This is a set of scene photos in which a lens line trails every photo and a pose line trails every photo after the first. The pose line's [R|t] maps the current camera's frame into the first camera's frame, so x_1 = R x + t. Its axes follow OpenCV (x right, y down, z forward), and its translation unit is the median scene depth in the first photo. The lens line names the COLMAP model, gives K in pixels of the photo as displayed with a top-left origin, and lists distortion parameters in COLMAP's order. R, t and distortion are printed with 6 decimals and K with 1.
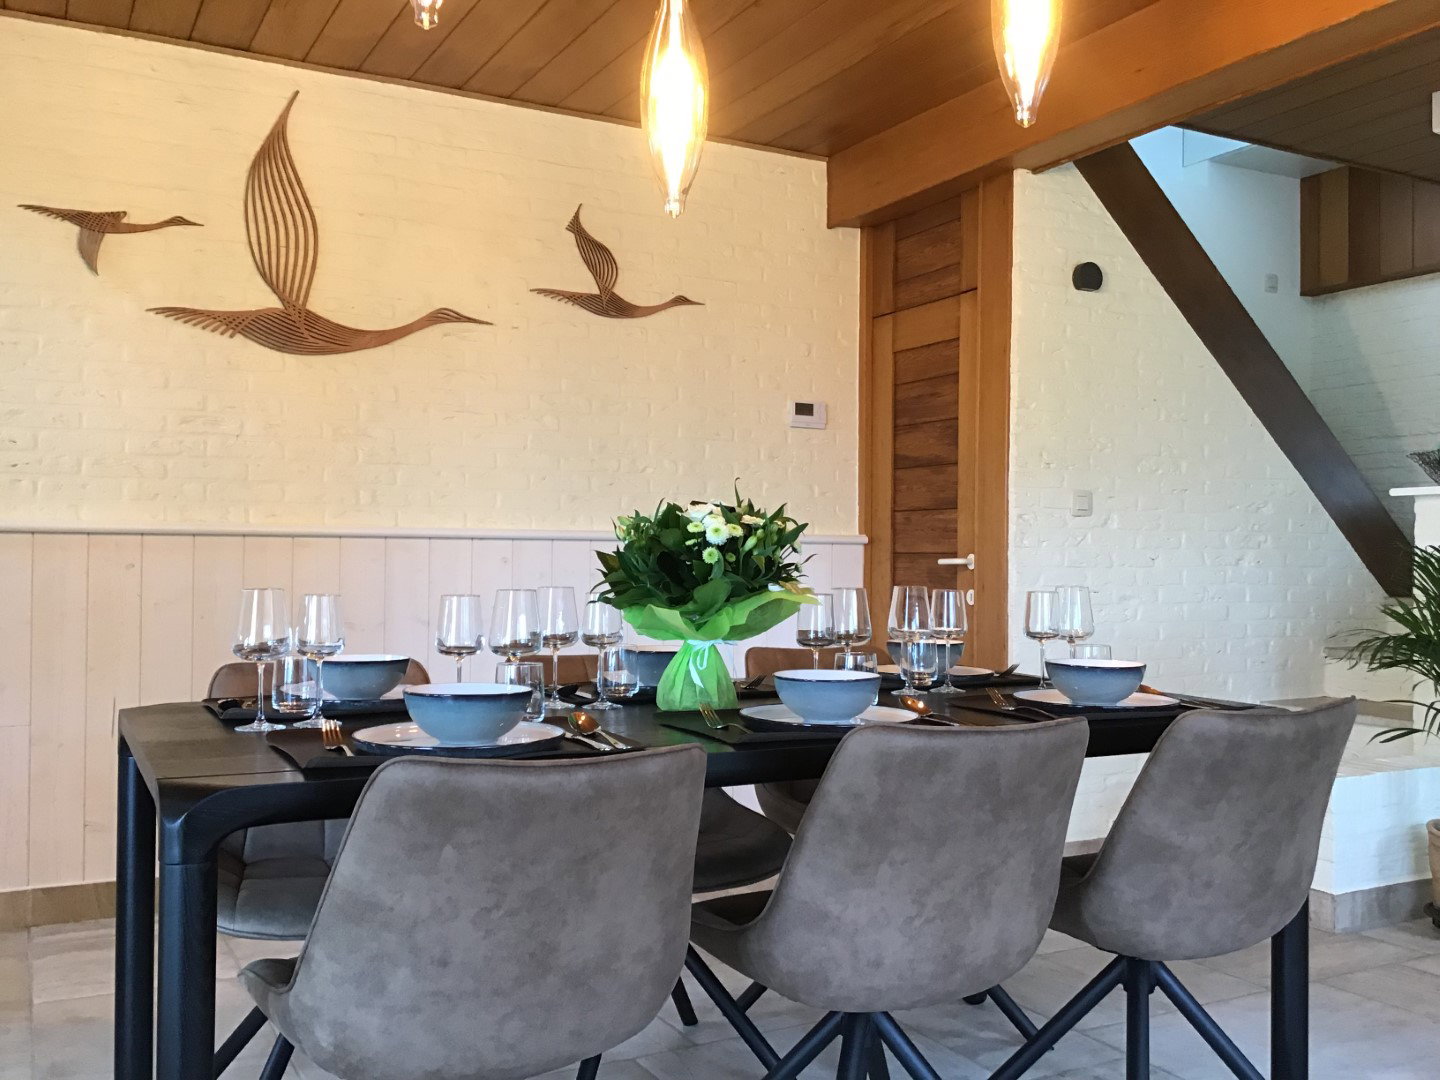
lens RADIAL K [[1292.9, 0, 714.3], [0, 1292.9, 546.5], [0, 0, 1]] dist [0.011047, 0.004256]
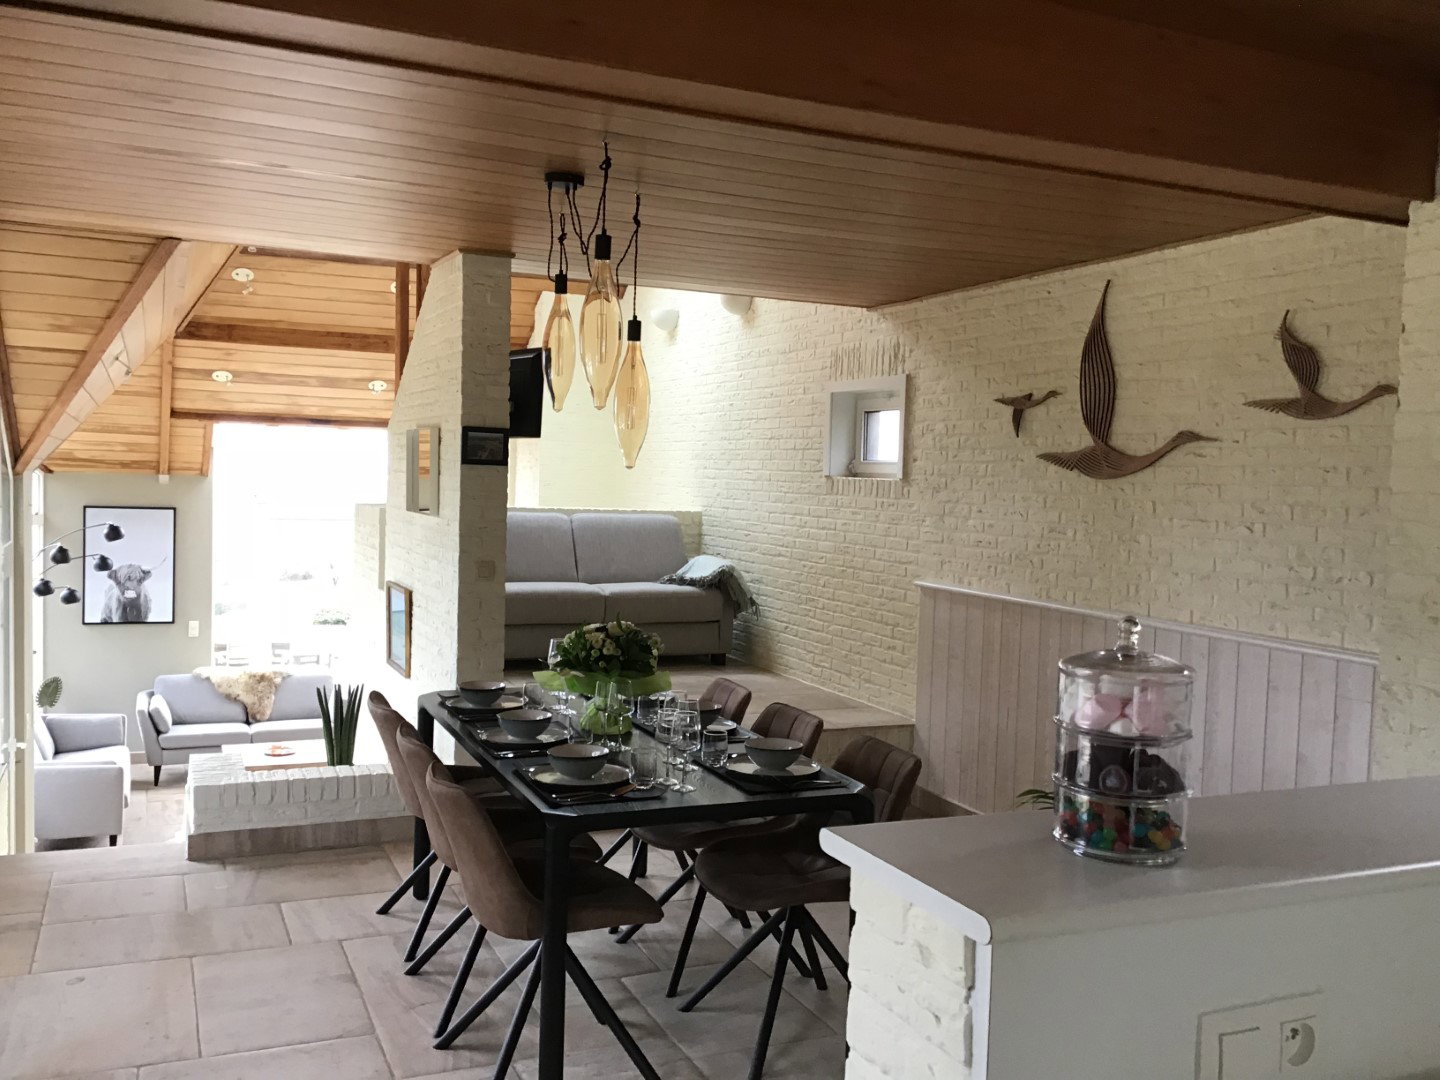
lens RADIAL K [[1292.9, 0, 714.3], [0, 1292.9, 546.5], [0, 0, 1]] dist [0.011047, 0.004256]
pose [[-0.079864, 0.040144, -0.995997, 1.027951], [-0.032030, 0.998569, 0.042816, -0.123698], [0.996291, 0.035321, -0.078464, 0.709691]]
